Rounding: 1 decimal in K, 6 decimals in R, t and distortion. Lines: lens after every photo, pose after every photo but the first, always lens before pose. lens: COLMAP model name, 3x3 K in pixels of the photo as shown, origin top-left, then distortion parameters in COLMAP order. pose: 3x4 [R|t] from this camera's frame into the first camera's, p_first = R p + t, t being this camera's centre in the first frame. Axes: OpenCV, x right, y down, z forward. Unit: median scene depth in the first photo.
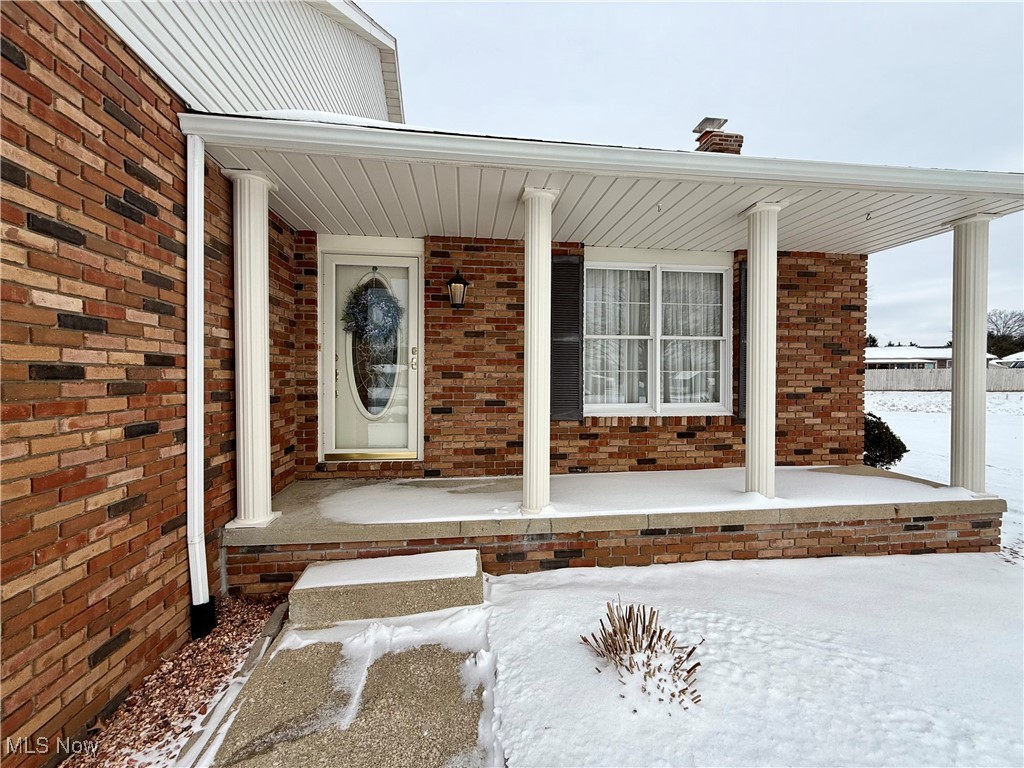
lens RADIAL K [[407.7, 0, 501.9], [0, 407.7, 379.2], [0, 0, 1]] dist [-0.000979, 0.000576]
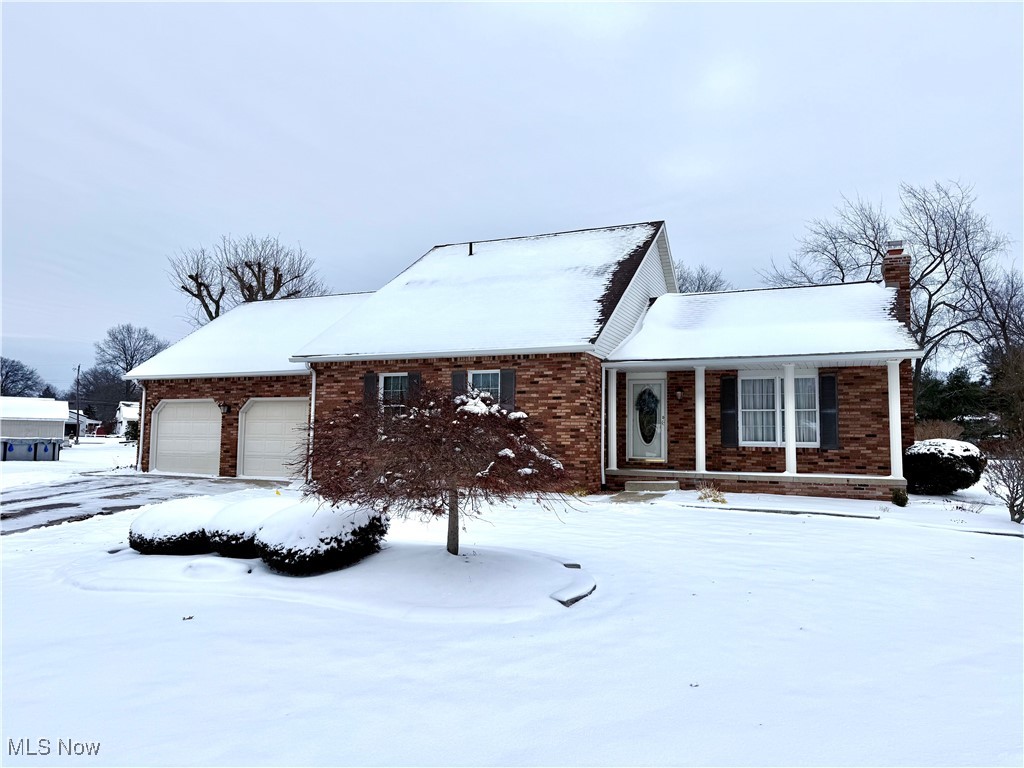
lens RADIAL K [[710.2, 0, 506.6], [0, 710.2, 384.1], [0, 0, 1]] dist [0.011732, 0.000609]
pose [[0.871435, -0.029191, -0.489641, 1.058578], [-0.016584, 0.995904, -0.088888, 0.125855], [0.490230, 0.085580, 0.867381, -3.176752]]
